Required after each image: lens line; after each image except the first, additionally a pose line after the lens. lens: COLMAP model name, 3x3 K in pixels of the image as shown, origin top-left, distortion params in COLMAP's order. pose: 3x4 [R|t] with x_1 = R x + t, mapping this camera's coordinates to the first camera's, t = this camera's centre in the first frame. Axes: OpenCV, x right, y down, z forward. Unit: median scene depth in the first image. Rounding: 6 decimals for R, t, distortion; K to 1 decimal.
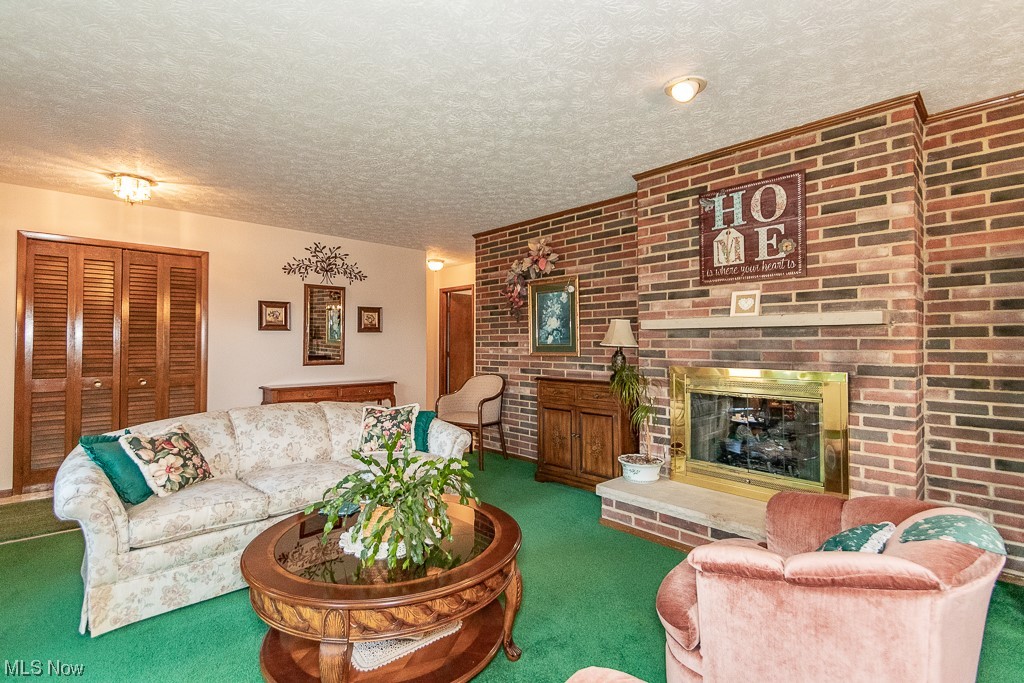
lens RADIAL K [[475.1, 0, 502.6], [0, 475.1, 333.8], [0, 0, 1]] dist [0.008828, -0.005379]
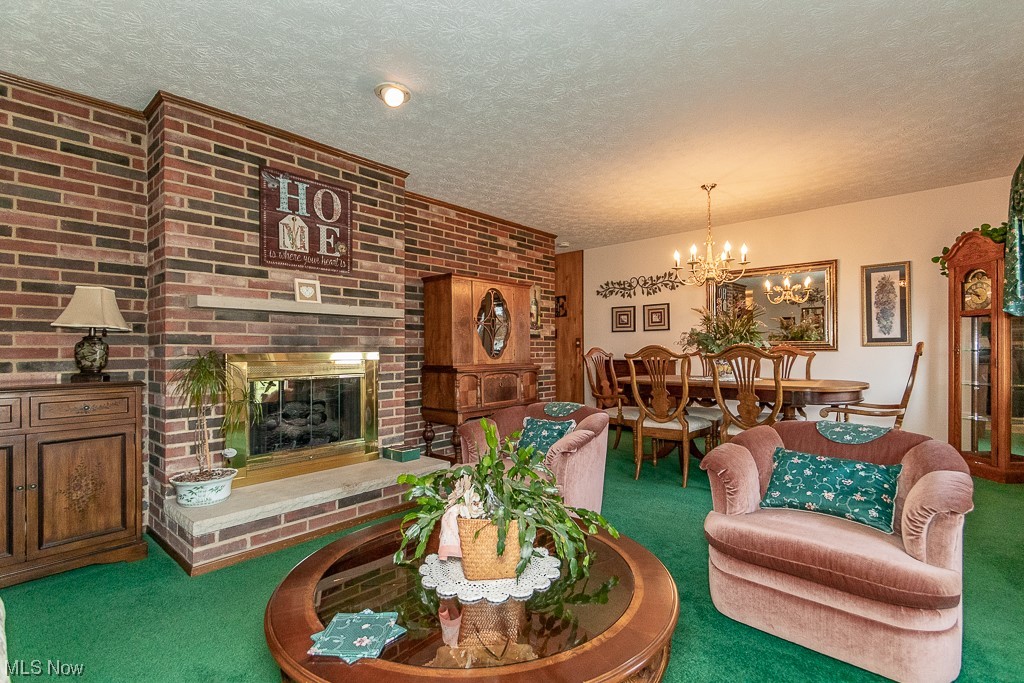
lens RADIAL K [[475.1, 0, 512.1], [0, 475.1, 344.5], [0, 0, 1]] dist [0.008828, -0.005379]
pose [[-0.096741, 0.009067, 0.995268, -0.568880], [-0.016041, 0.999814, -0.010668, 0.056657], [-0.995180, -0.016997, -0.096577, 0.624834]]
